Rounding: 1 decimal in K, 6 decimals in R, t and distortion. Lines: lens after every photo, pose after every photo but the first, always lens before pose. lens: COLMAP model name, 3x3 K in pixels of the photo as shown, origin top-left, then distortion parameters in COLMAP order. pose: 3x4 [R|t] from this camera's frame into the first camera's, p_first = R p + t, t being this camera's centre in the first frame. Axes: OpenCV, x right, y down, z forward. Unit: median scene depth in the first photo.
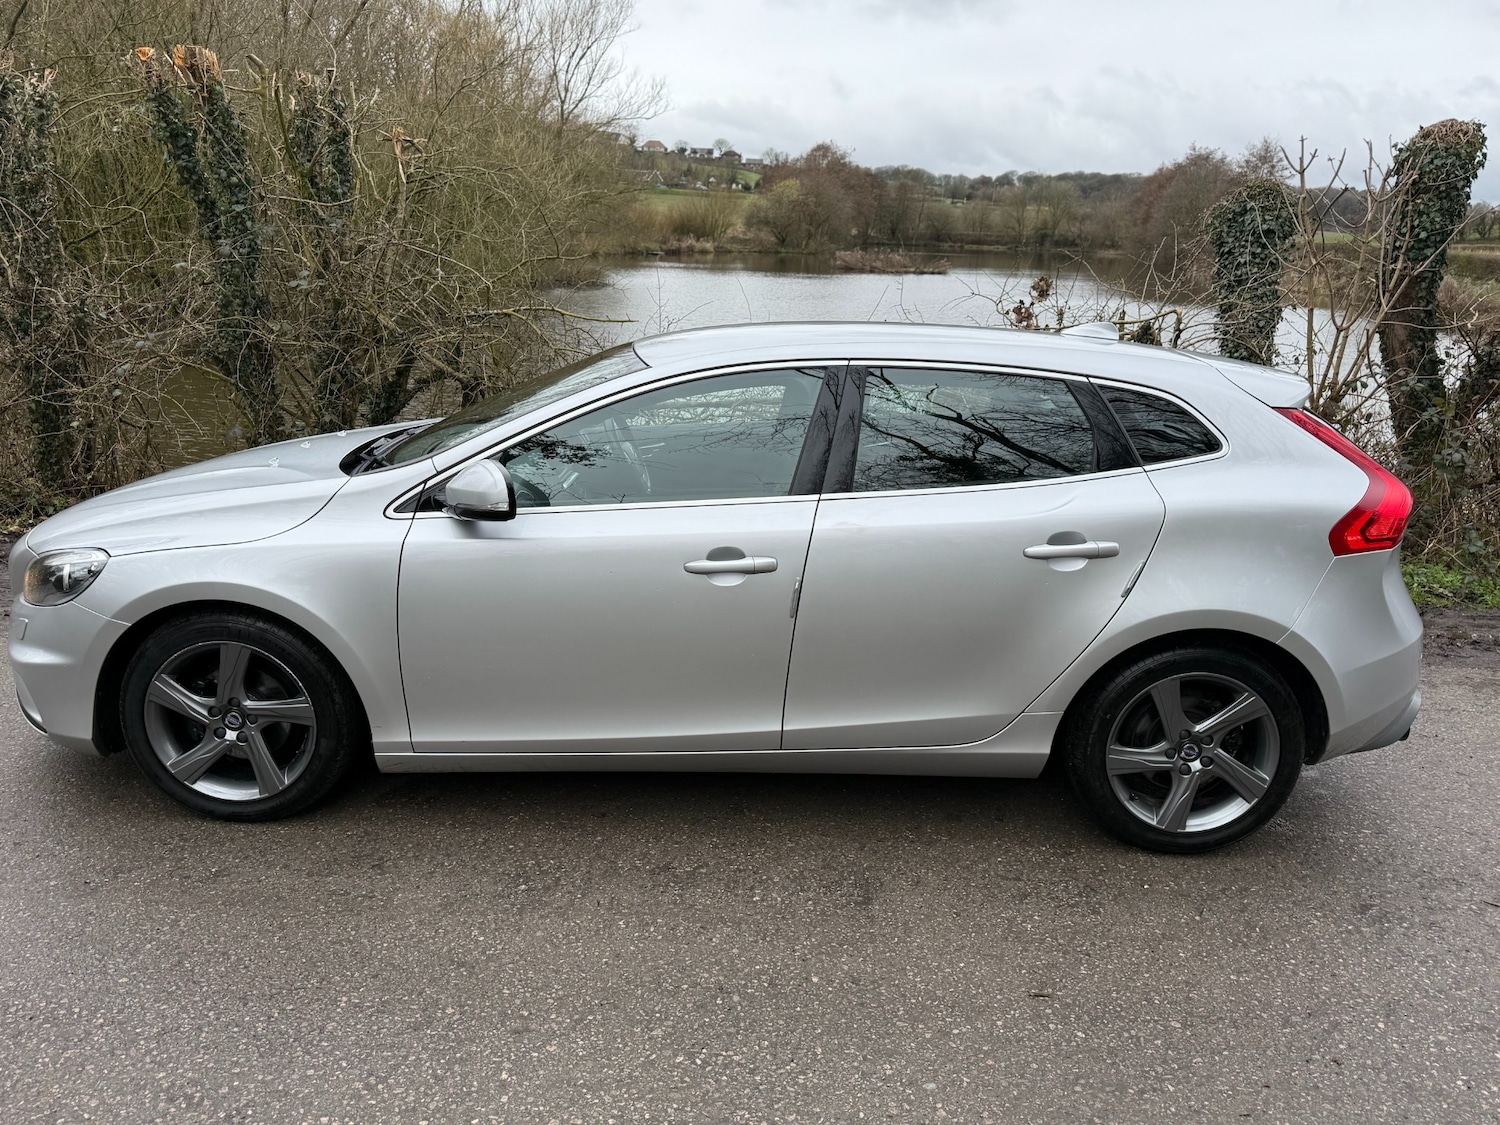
lens RADIAL K [[1167.3, 0, 752.6], [0, 1167.3, 566.6], [0, 0, 1]] dist [0.040138, -0.044742]
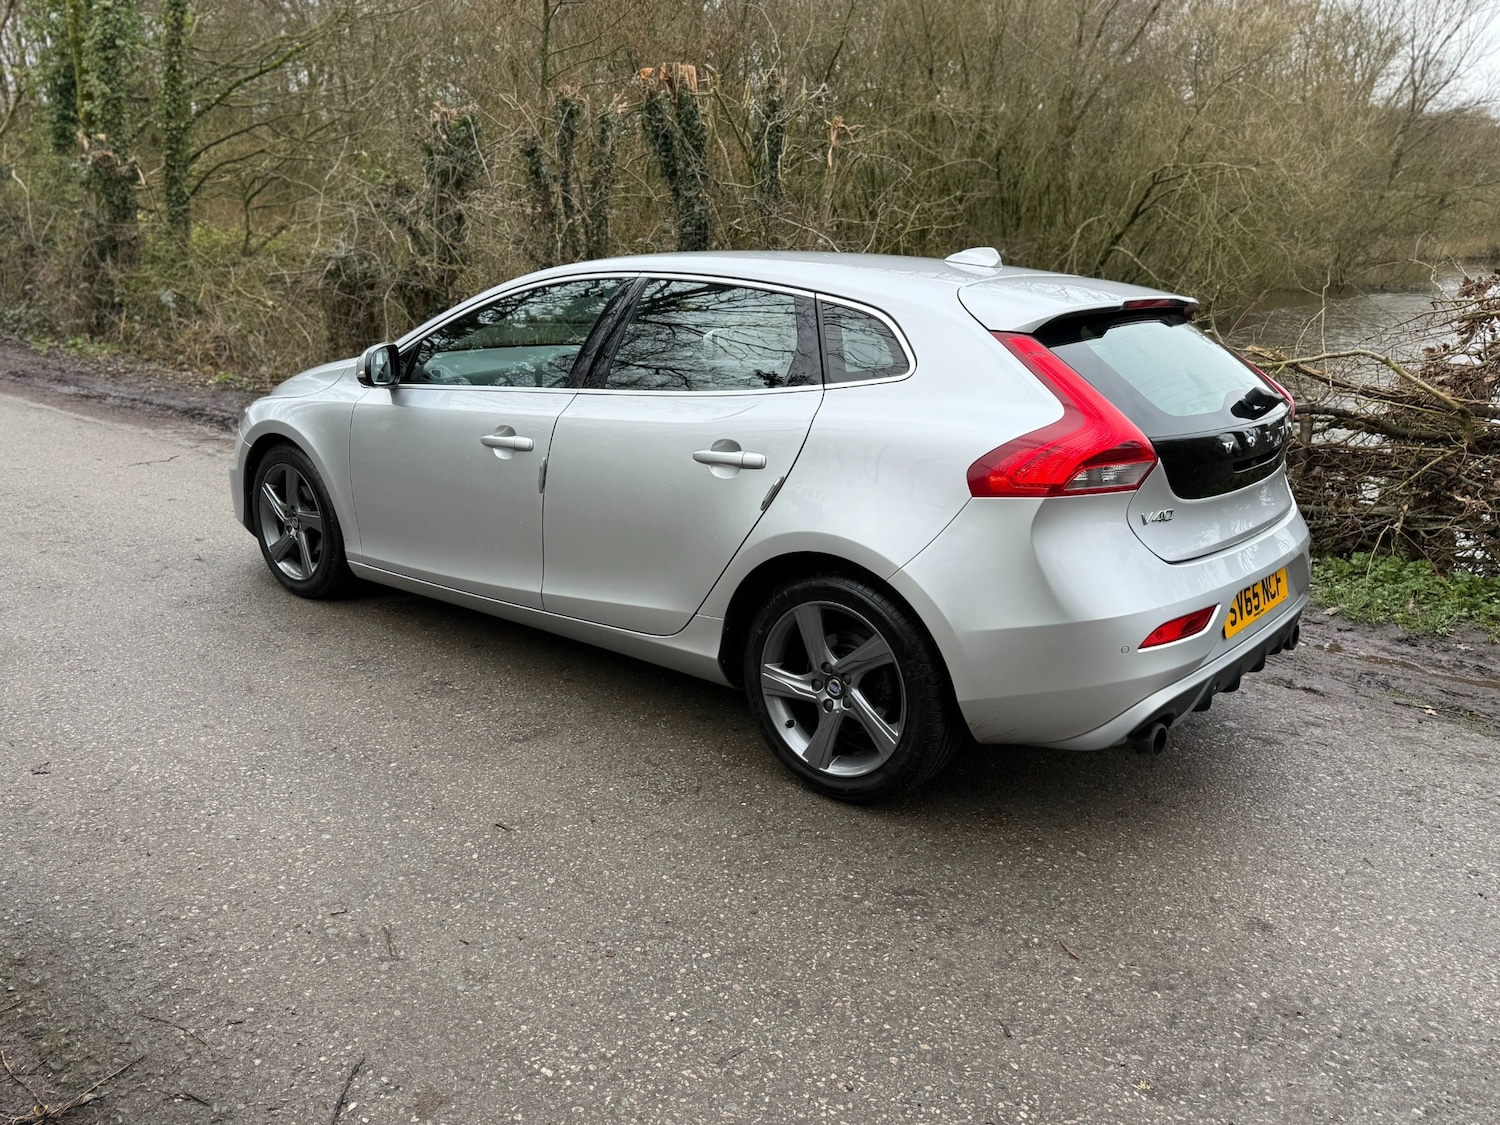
lens RADIAL K [[1186.6, 0, 766.5], [0, 1186.6, 534.5], [0, 0, 1]] dist [0.065847, -0.001606]
pose [[0.775684, 0.136724, -0.616134, 0.882408], [-0.160467, 0.986895, 0.016979, 0.028149], [0.610381, 0.085699, 0.787458, 0.198089]]
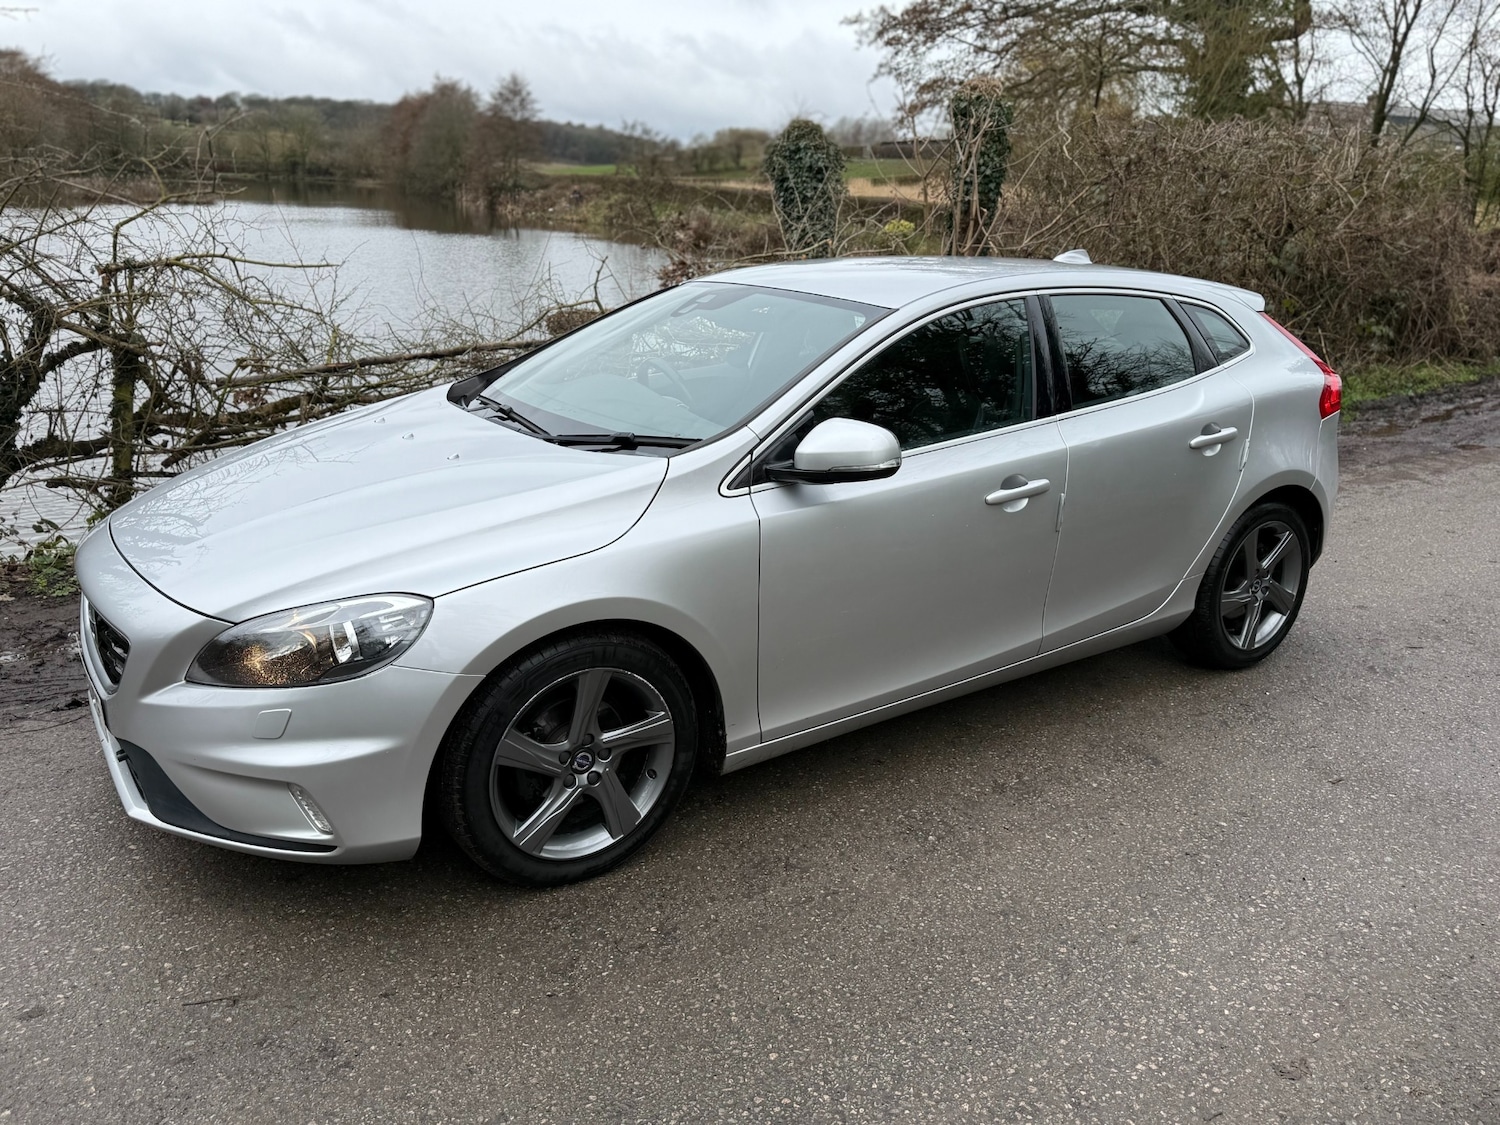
lens RADIAL K [[1168.2, 0, 750.0], [0, 1168.2, 562.5], [0, 0, 1]] dist [0.038483, -0.043122]
pose [[0.828351, -0.175370, 0.532052, -0.746636], [0.147592, 0.984503, 0.094716, -0.070362], [-0.540417, 0.000068, 0.841397, 0.217769]]
